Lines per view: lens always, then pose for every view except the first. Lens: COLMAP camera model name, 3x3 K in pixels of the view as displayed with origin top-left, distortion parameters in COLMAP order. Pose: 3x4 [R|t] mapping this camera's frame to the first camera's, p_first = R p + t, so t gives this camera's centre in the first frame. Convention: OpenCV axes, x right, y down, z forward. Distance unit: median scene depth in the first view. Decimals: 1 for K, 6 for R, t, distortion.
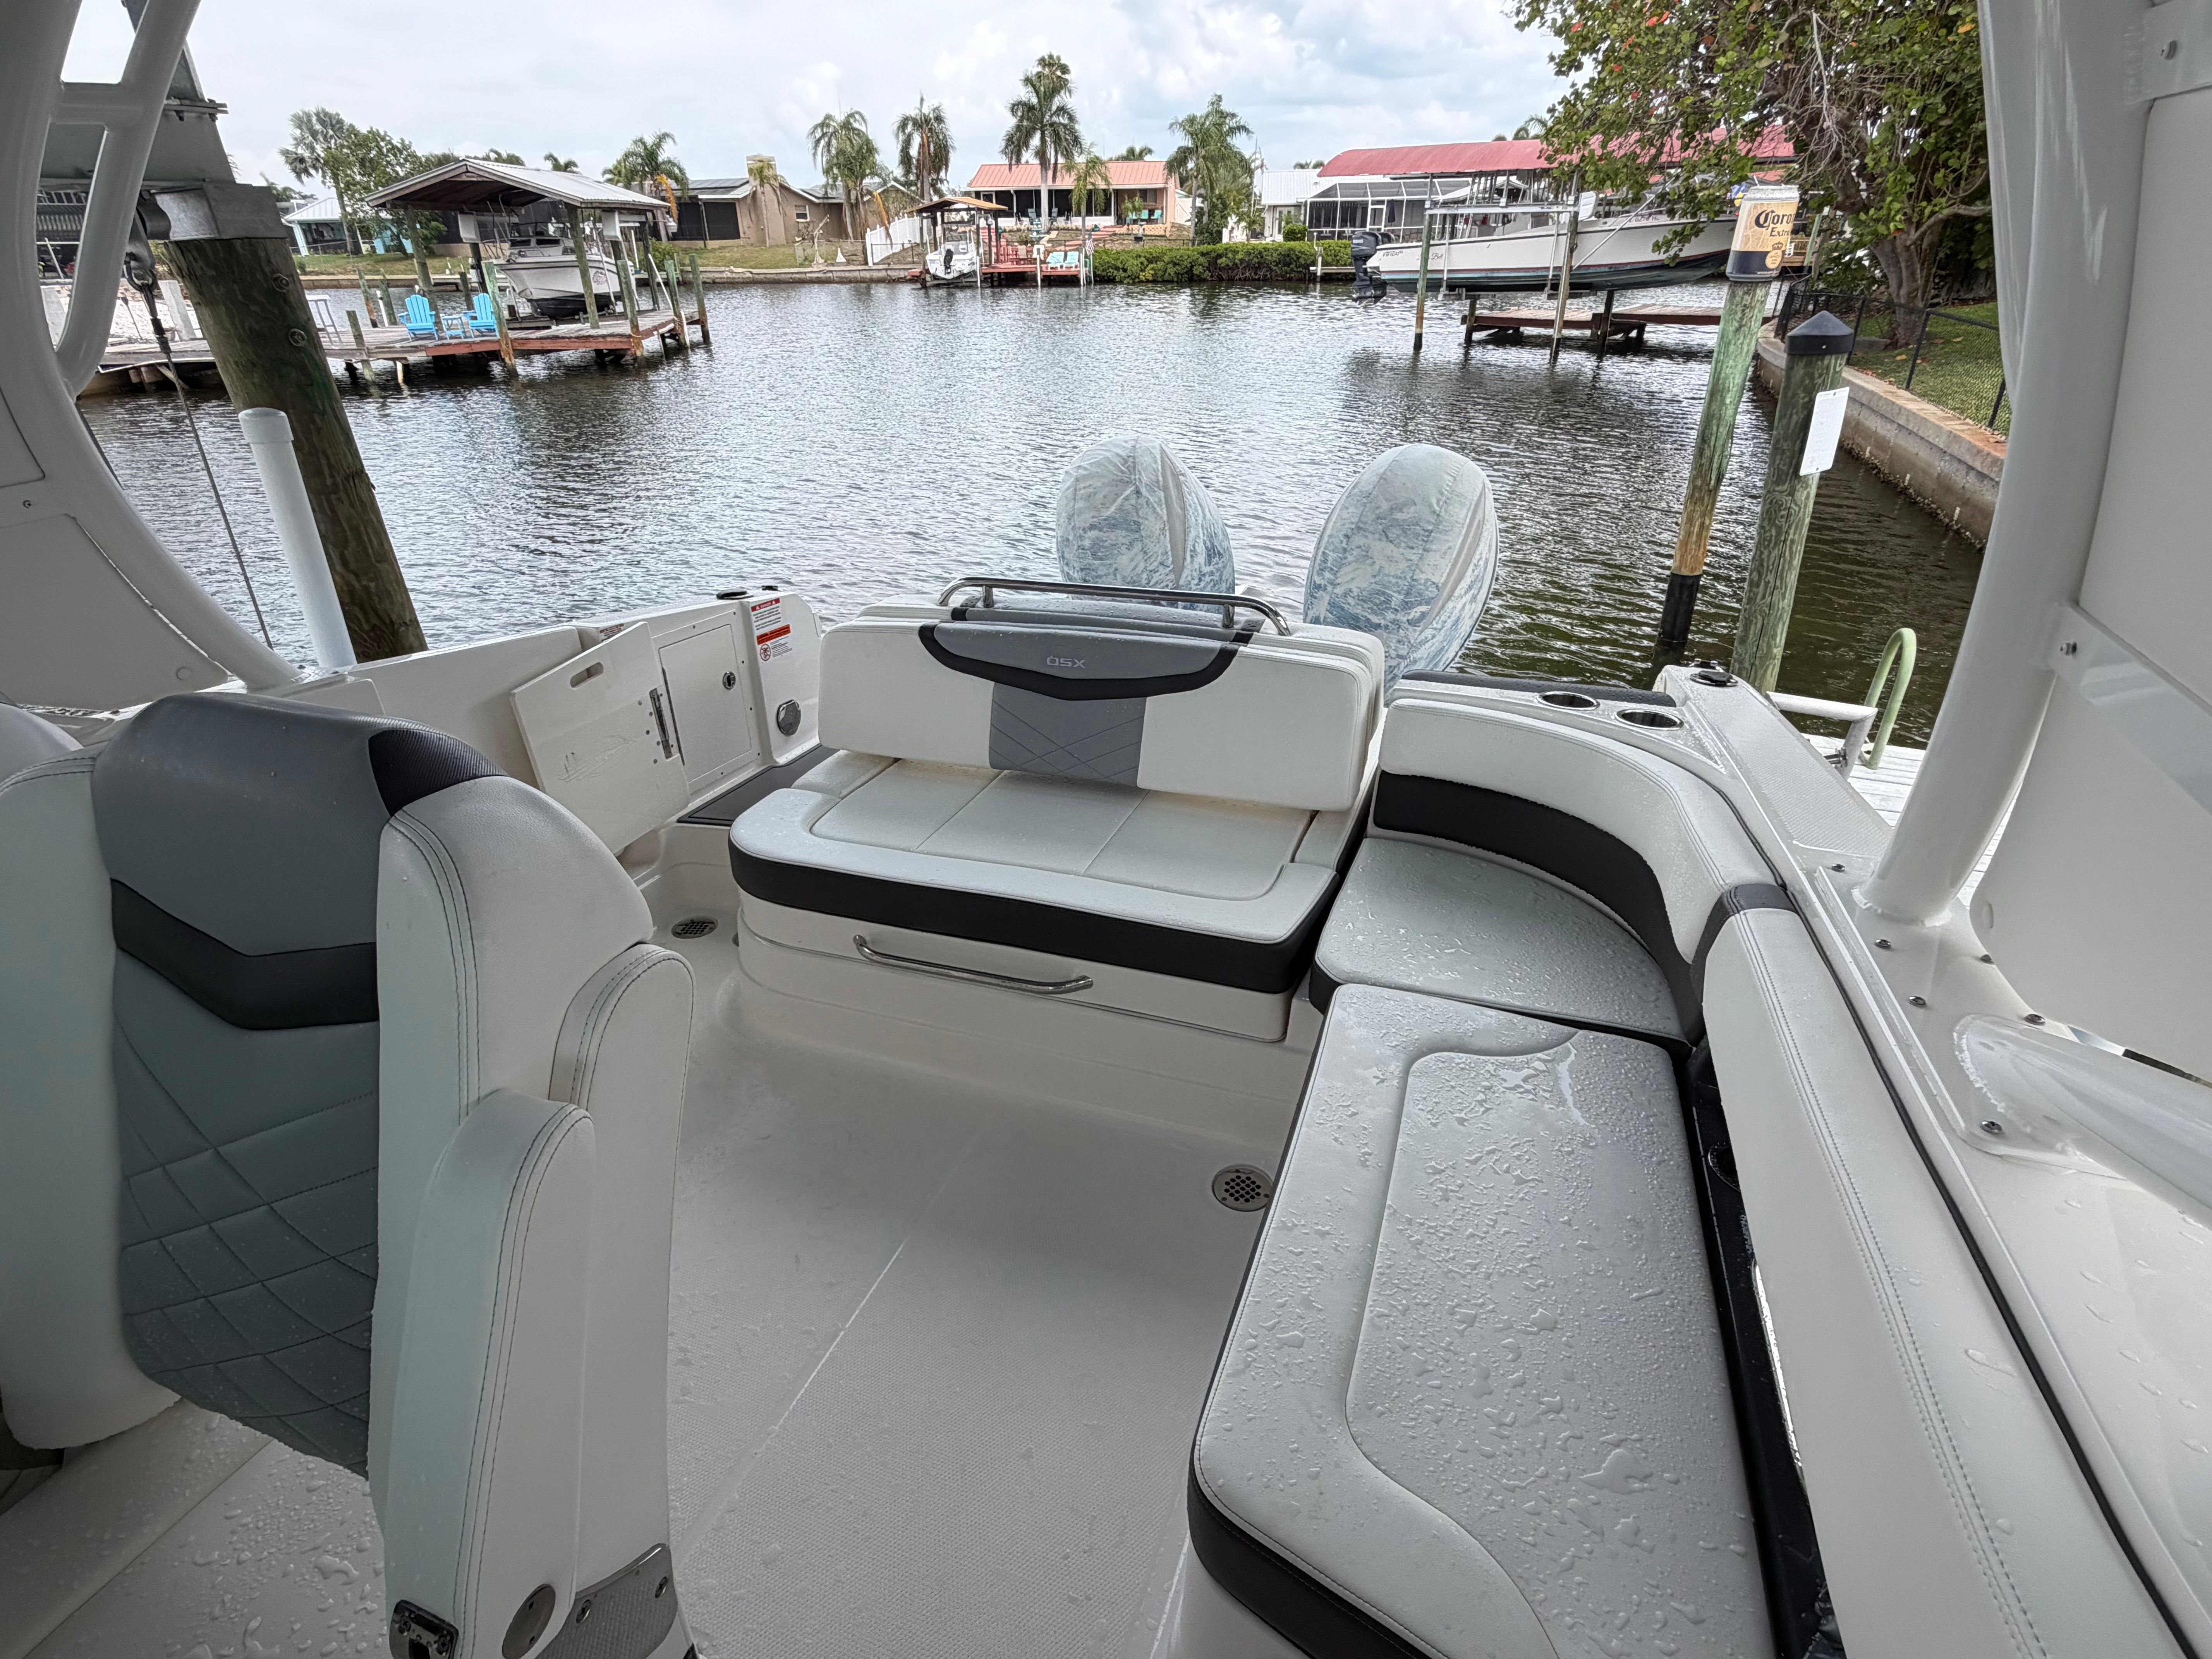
lens RADIAL K [[1103.4, 0, 1098.3], [0, 1103.4, 821.7], [0, 0, 1]] dist [0.001785, -0.000450]
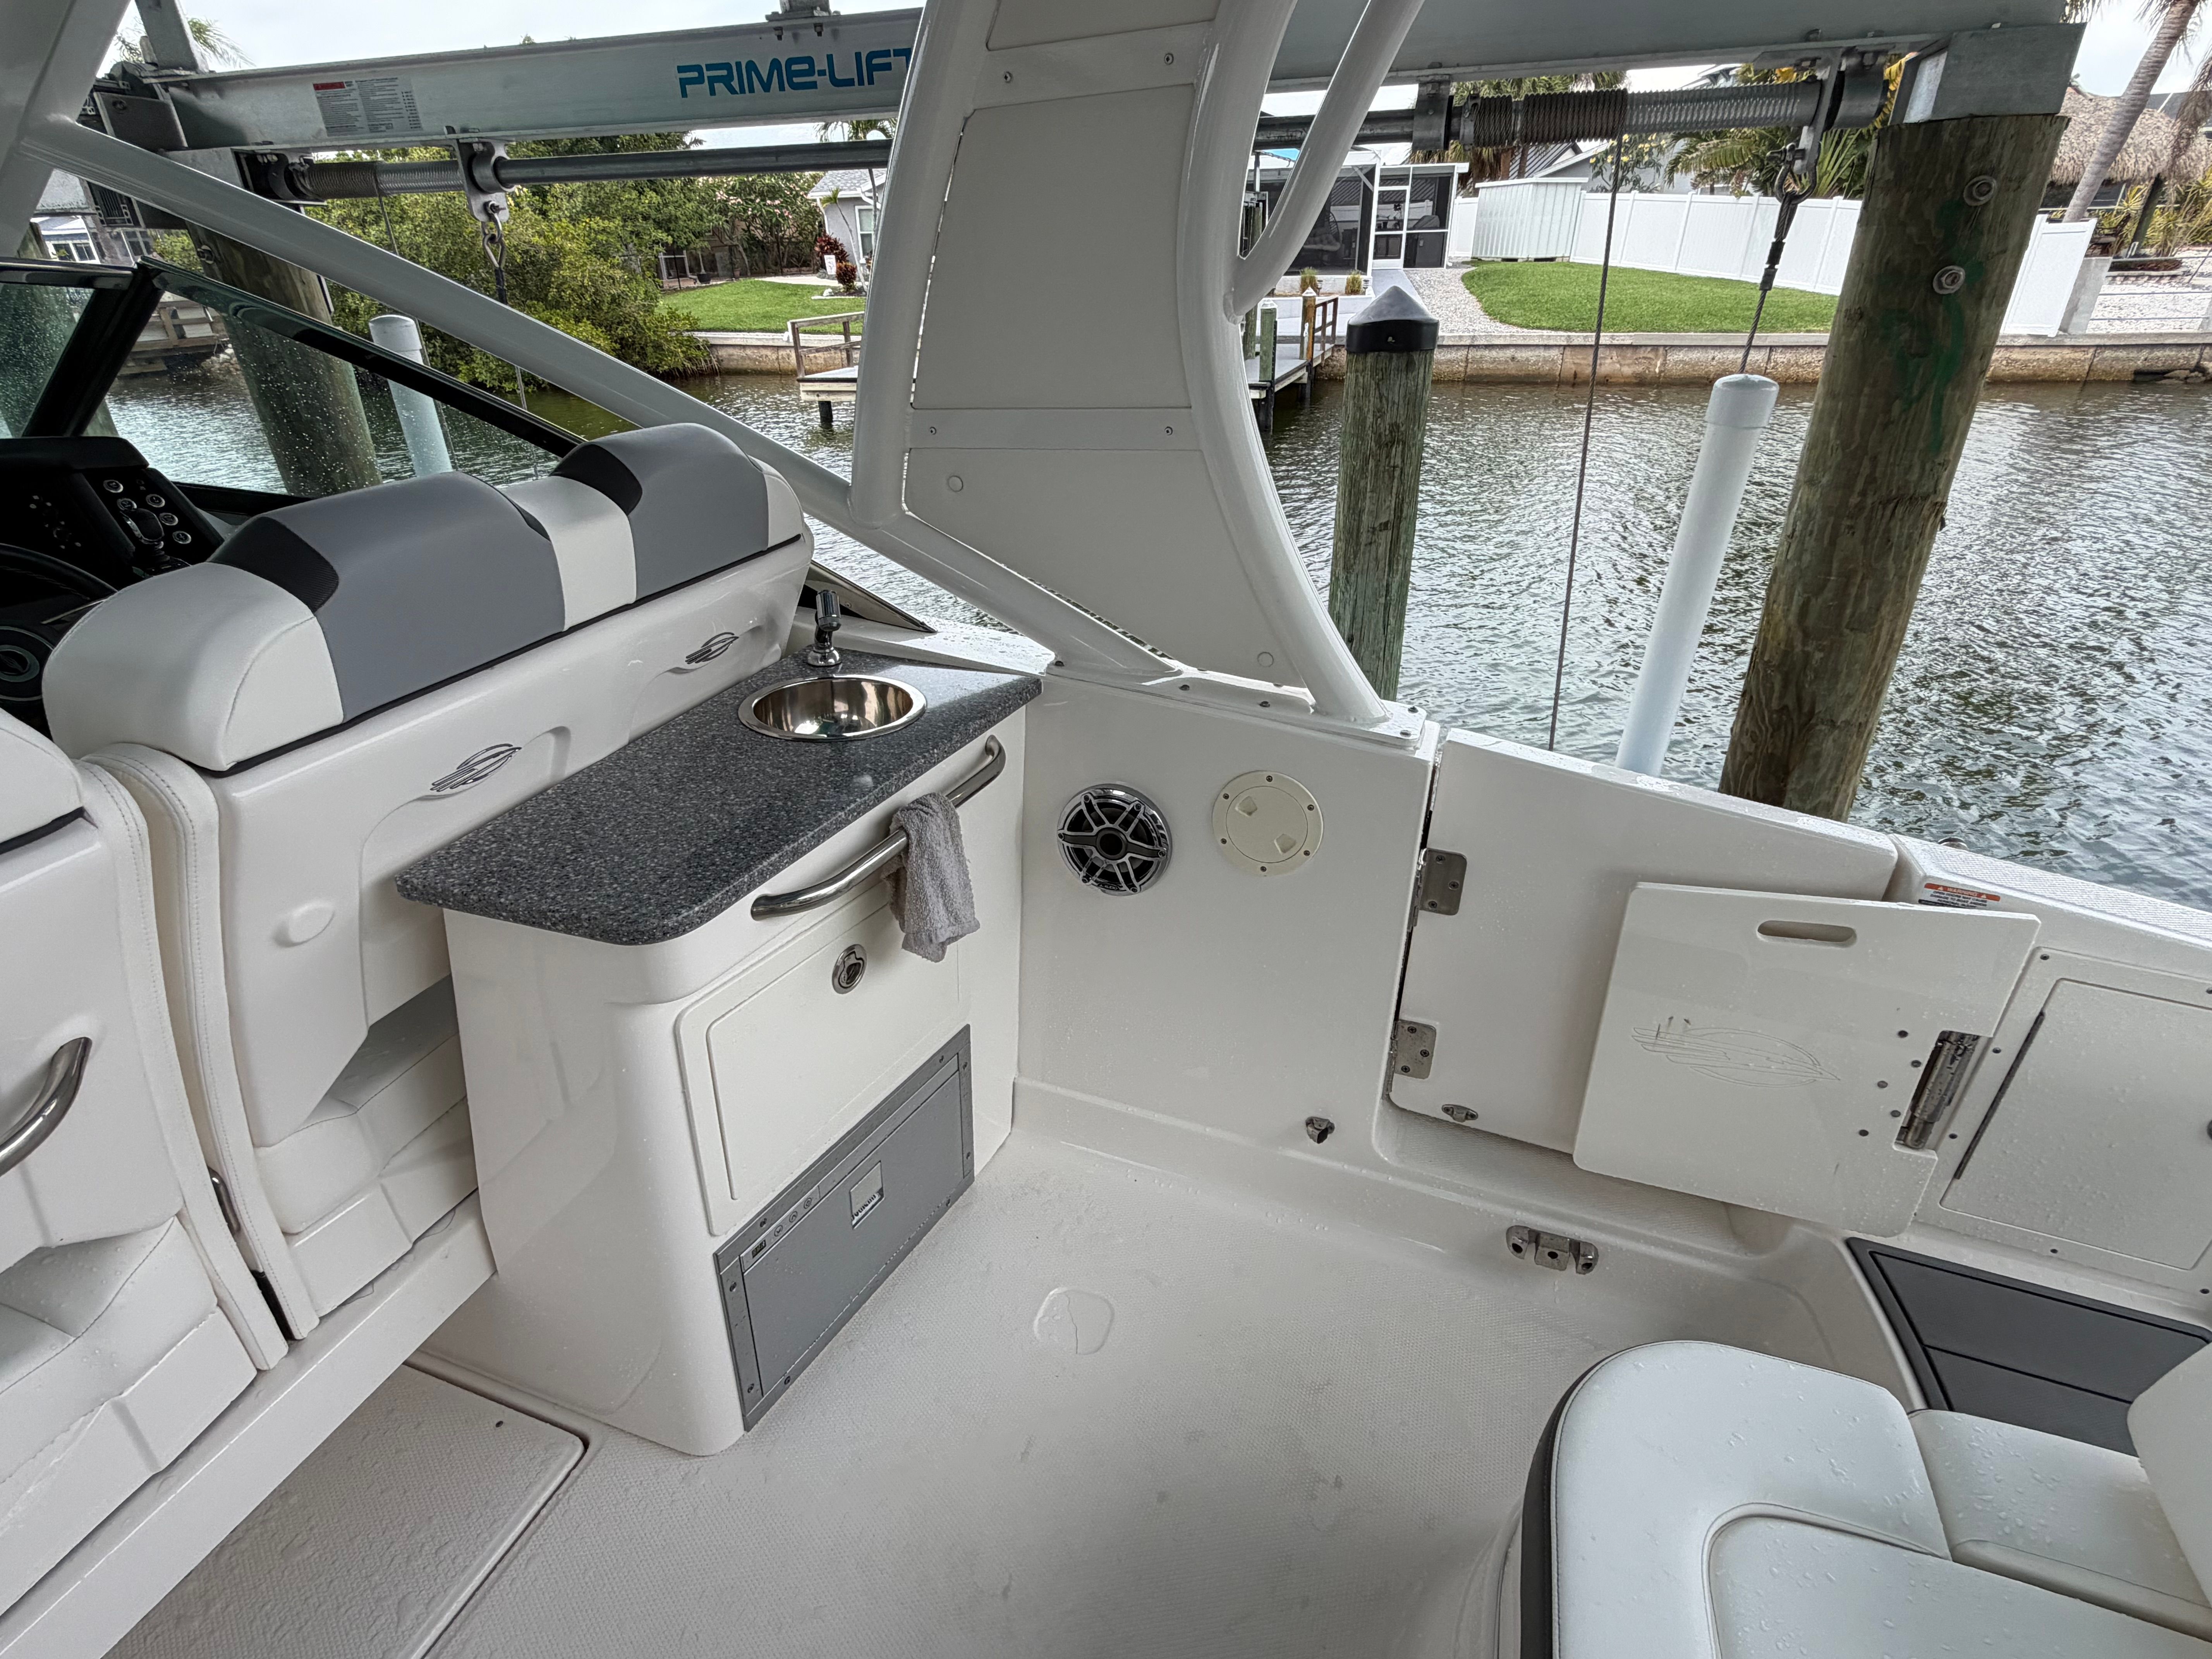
lens RADIAL K [[1103.4, 0, 1098.3], [0, 1103.4, 821.7], [0, 0, 1]] dist [0.001785, -0.000450]
pose [[0.012501, 0.479353, -0.877533, -0.023302], [-0.448656, 0.786990, 0.423503, -0.237118], [0.893617, 0.388416, 0.224902, 0.529041]]
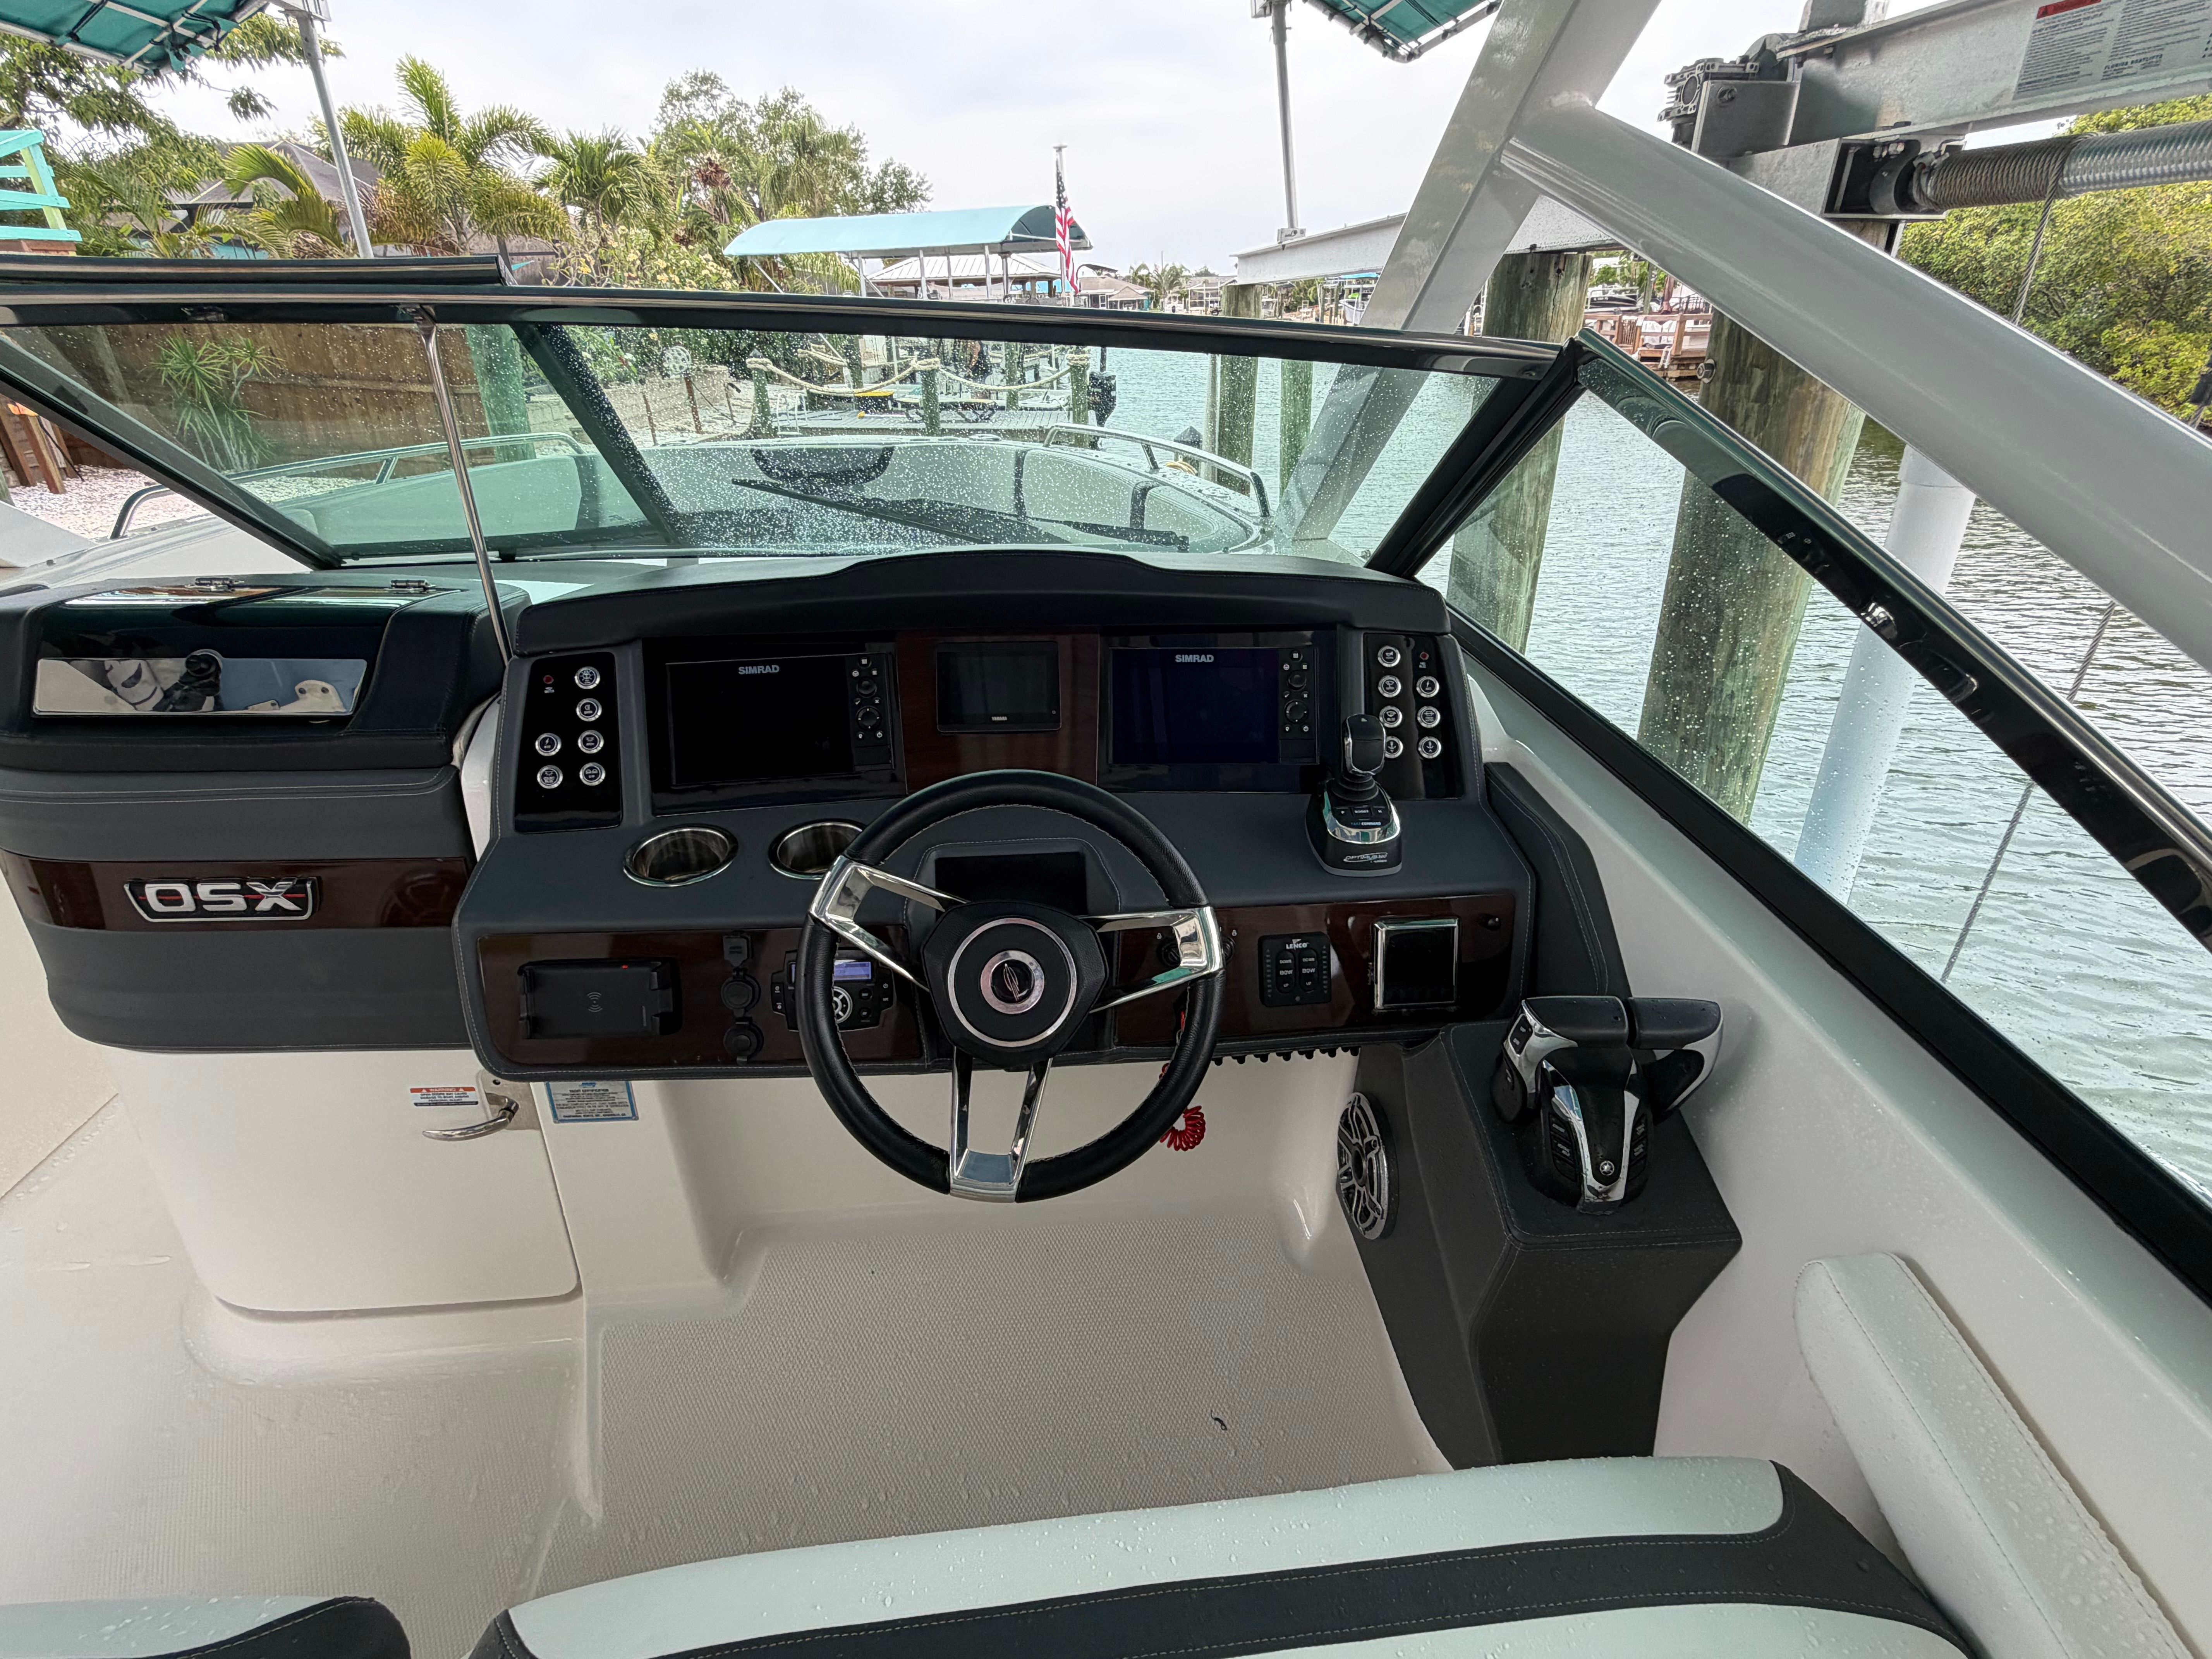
lens RADIAL K [[1103.4, 0, 1098.3], [0, 1103.4, 821.7], [0, 0, 1]] dist [0.001785, -0.000450]
pose [[-0.907029, 0.219081, -0.359587, -0.451323], [-0.155592, 0.619161, 0.769696, -0.132770], [0.391268, 0.754085, -0.527509, 0.308337]]
